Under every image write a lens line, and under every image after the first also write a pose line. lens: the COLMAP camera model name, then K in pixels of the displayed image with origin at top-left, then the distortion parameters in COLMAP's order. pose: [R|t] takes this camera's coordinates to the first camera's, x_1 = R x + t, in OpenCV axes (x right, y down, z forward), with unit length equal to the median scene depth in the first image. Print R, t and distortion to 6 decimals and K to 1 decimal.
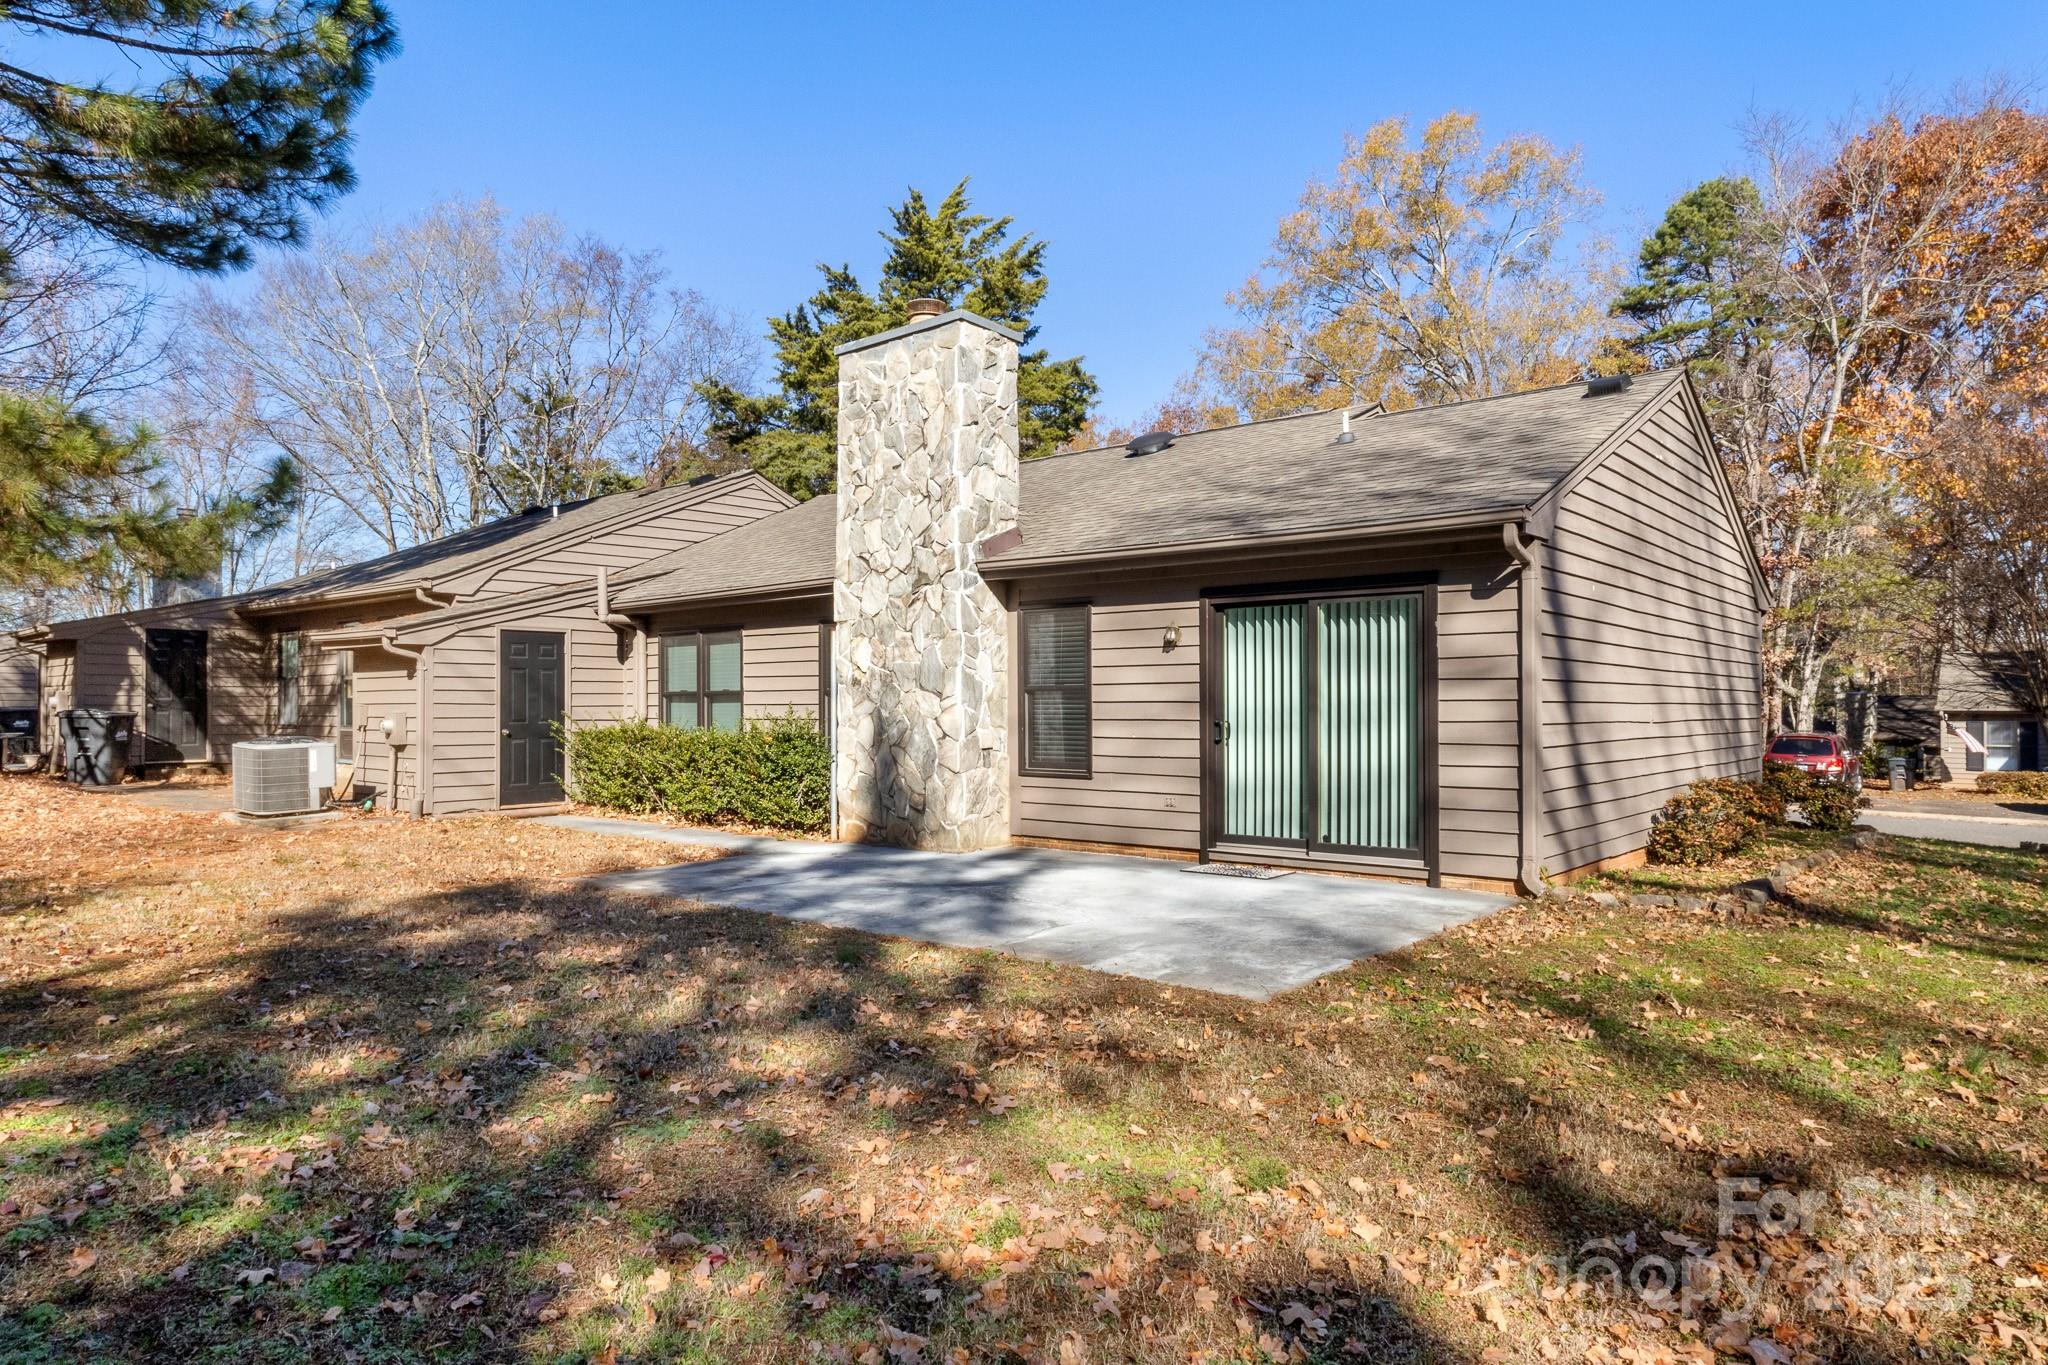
lens RADIAL K [[1213.1, 0, 1017.9], [0, 1213.1, 696.5], [0, 0, 1]] dist [-0.008951, -0.001011]
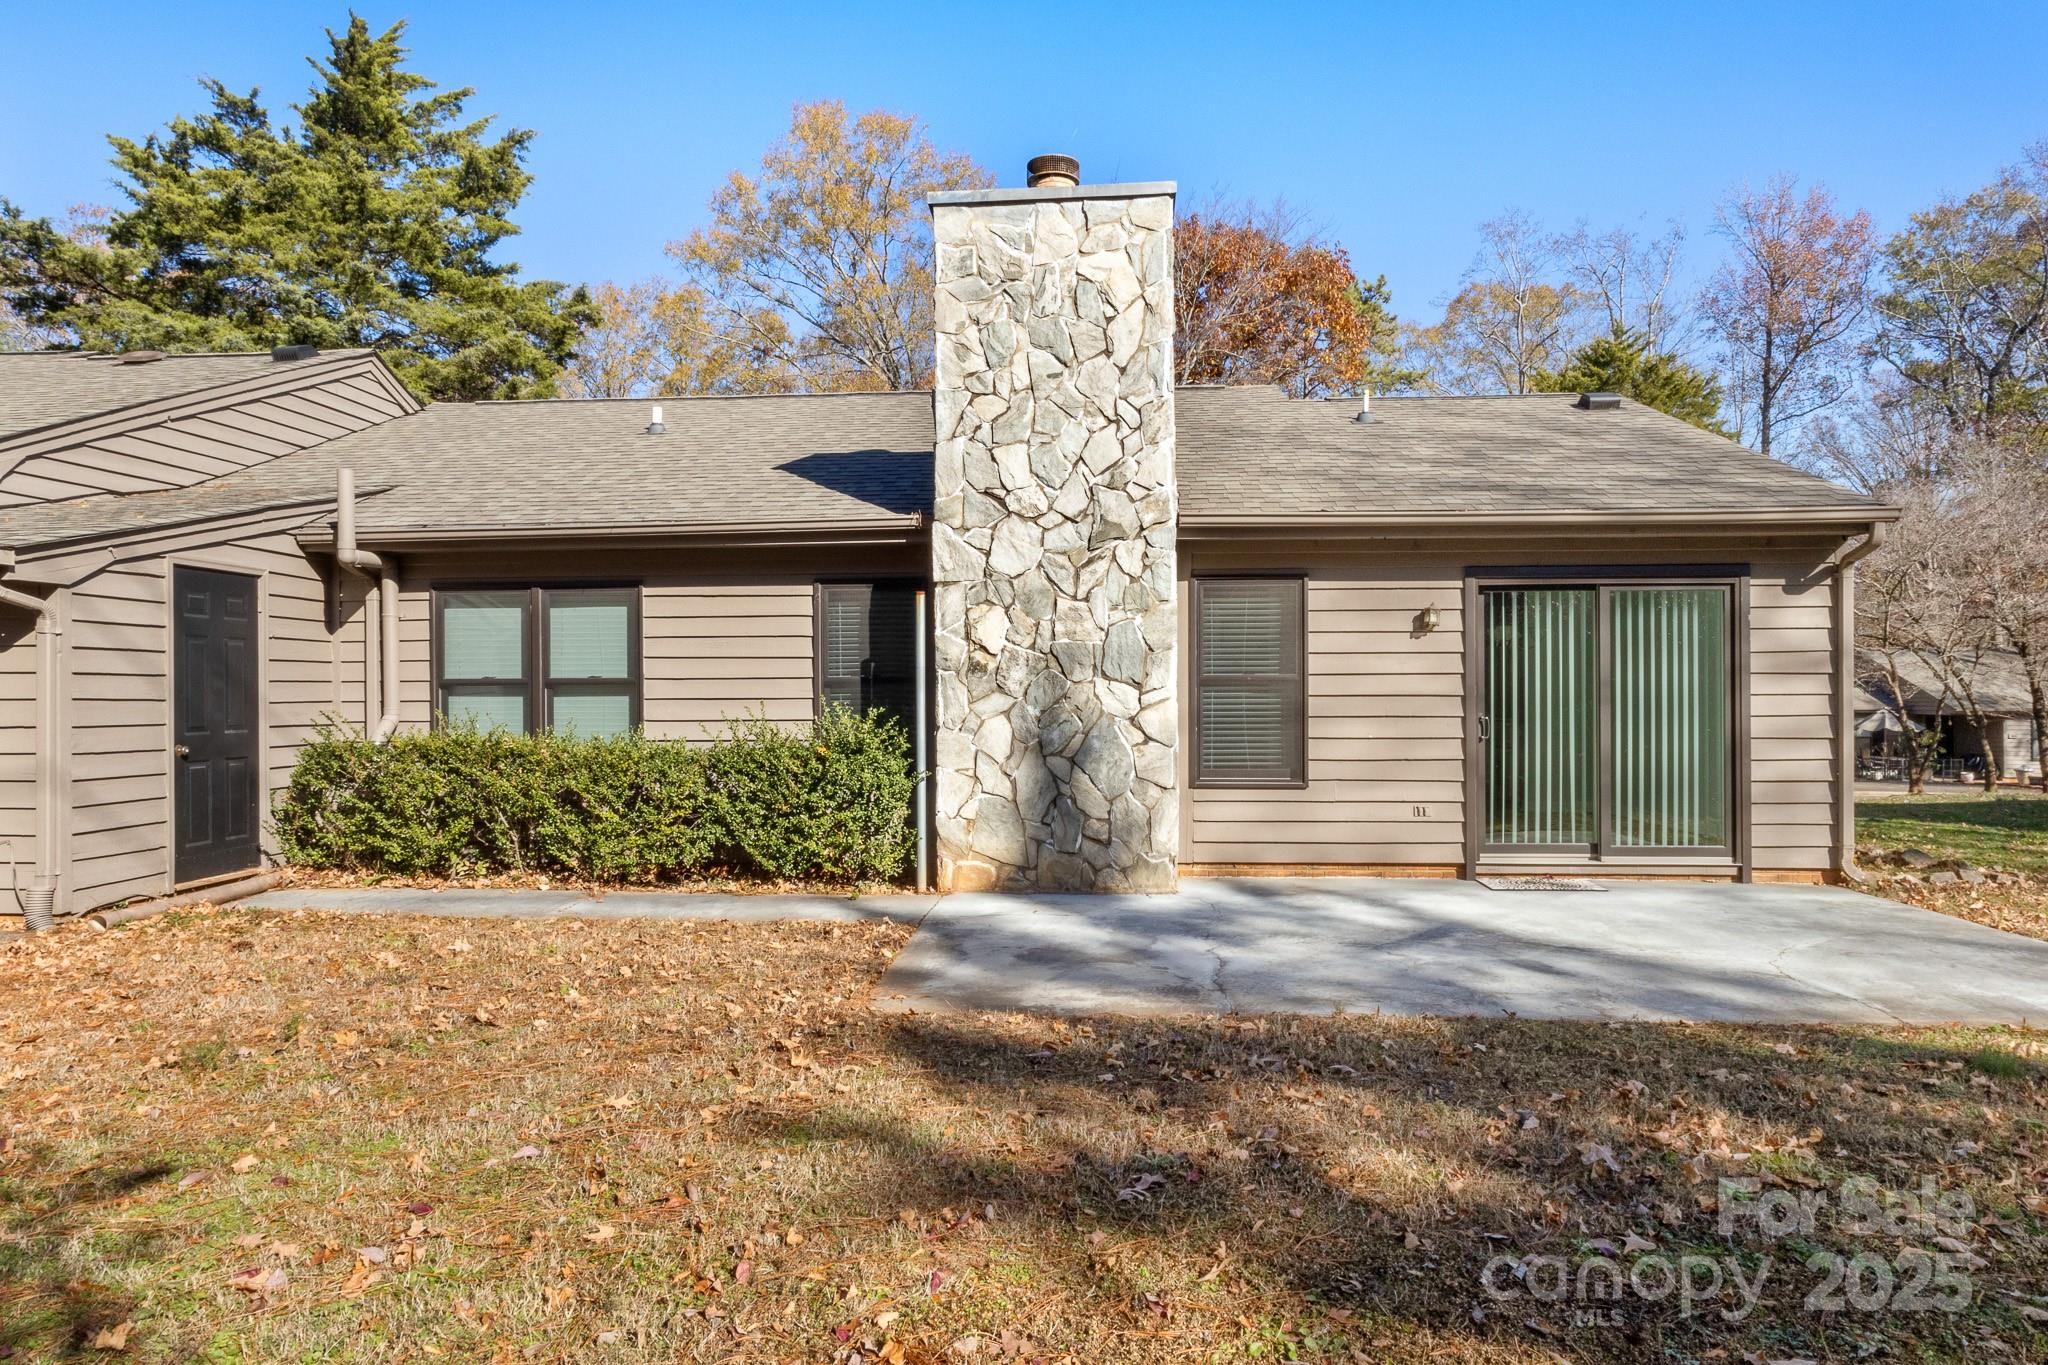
lens RADIAL K [[1213.1, 0, 1017.9], [0, 1213.1, 696.5], [0, 0, 1]] dist [-0.008951, -0.001011]
pose [[0.812022, -0.001499, 0.583625, -0.535477], [-0.002851, 0.999975, 0.006534, 0.000178], [-0.583620, -0.006970, 0.811997, 0.407496]]
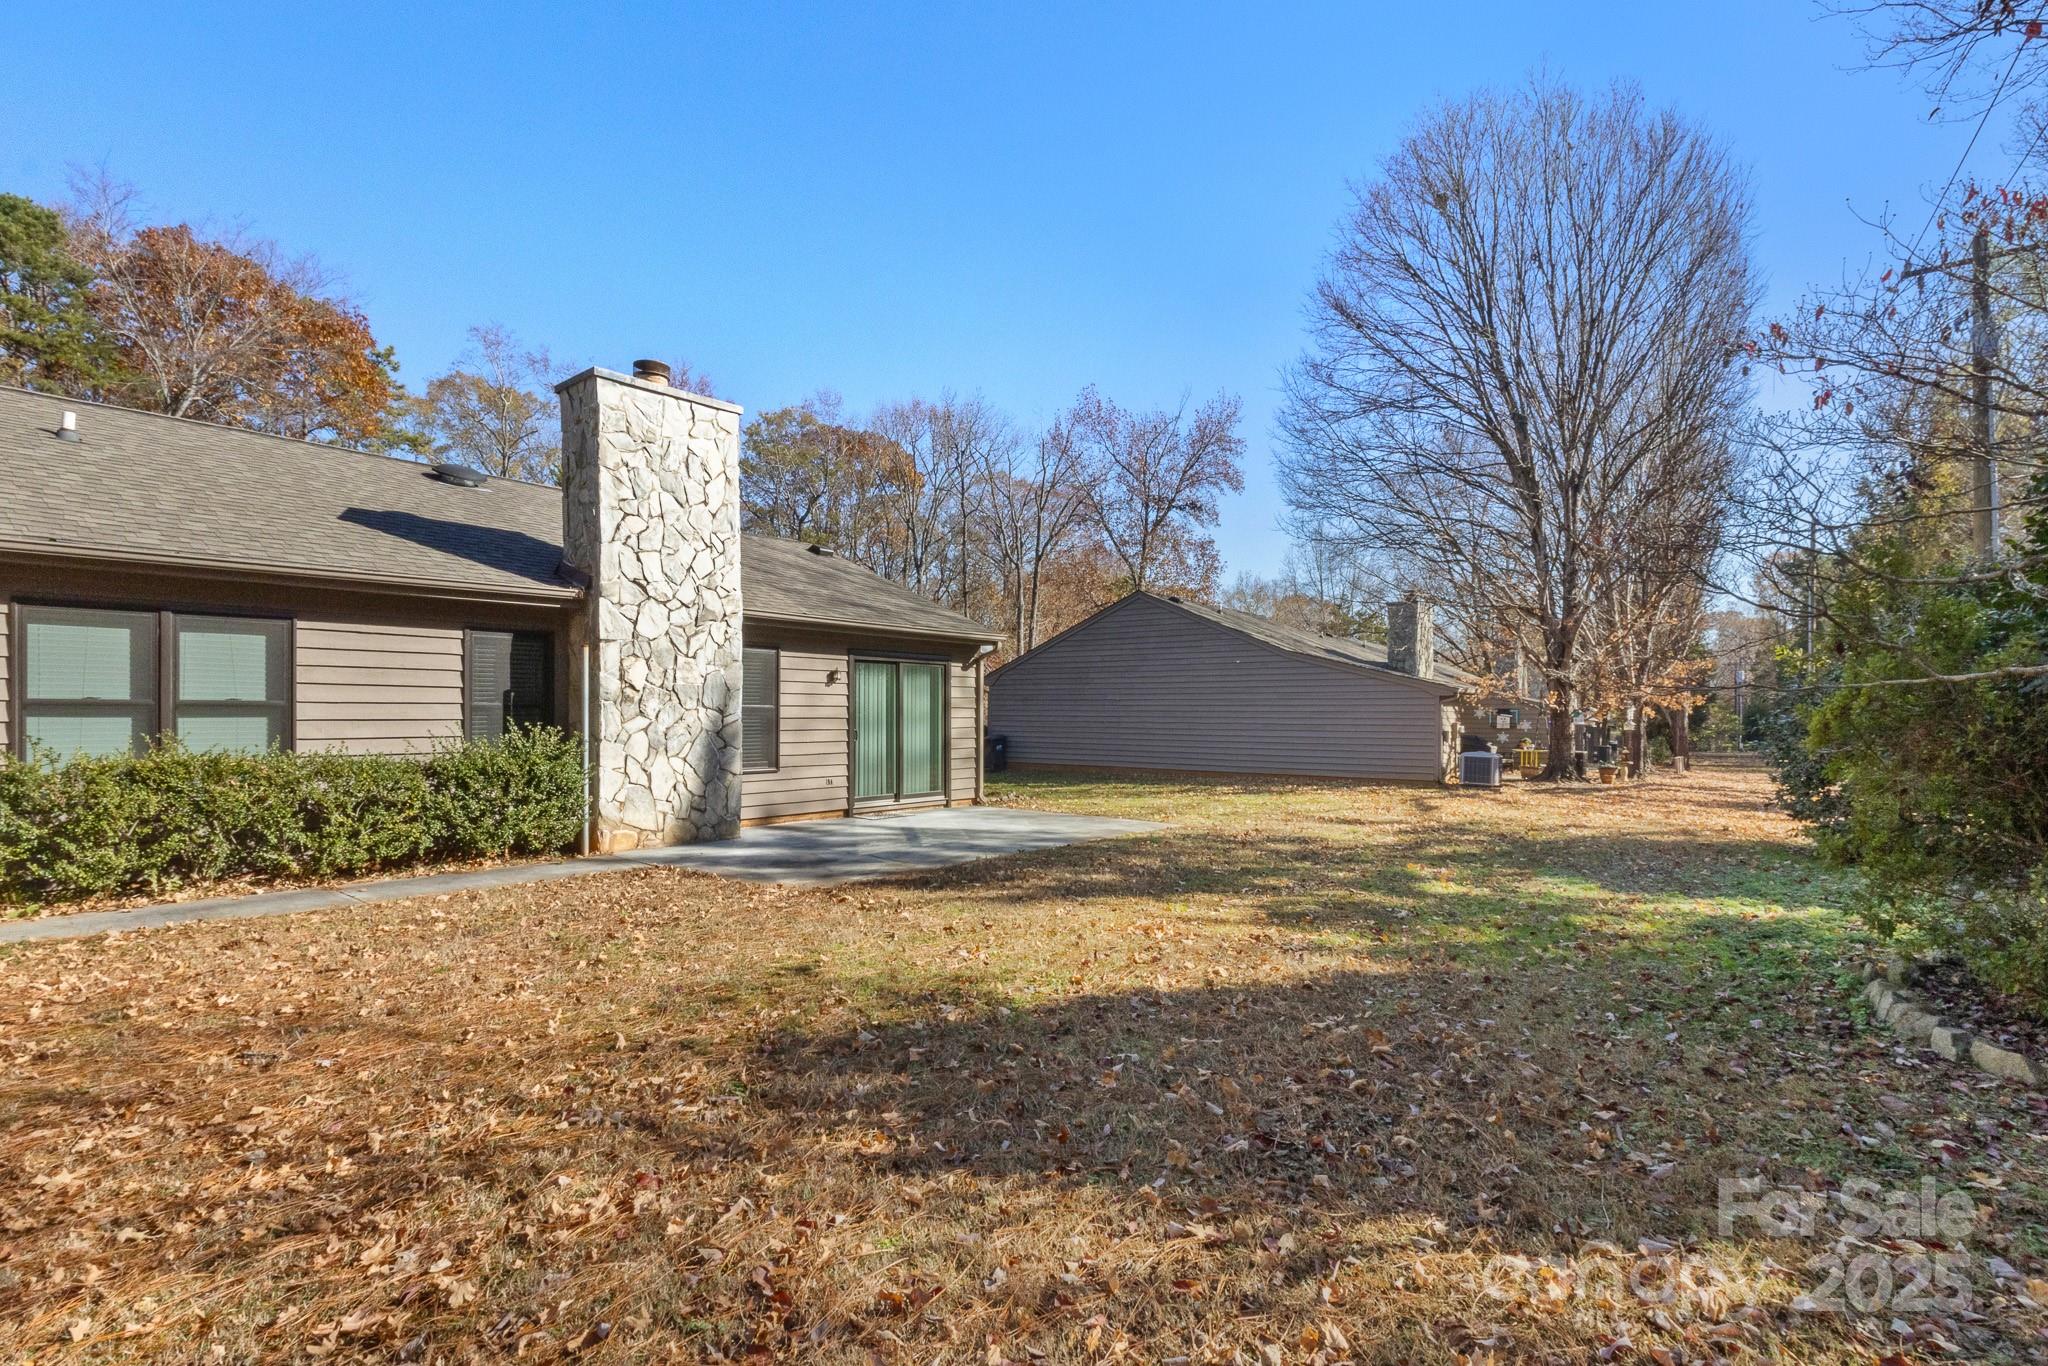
lens RADIAL K [[974.1, 0, 1022.0], [0, 974.1, 715.0], [0, 0, 1]] dist [0.000876, 0.000226]
pose [[-0.014943, 0.000927, 0.999888, -0.996434], [-0.010284, 0.999947, -0.001081, -0.000732], [-0.999835, -0.010299, -0.014933, 0.672957]]
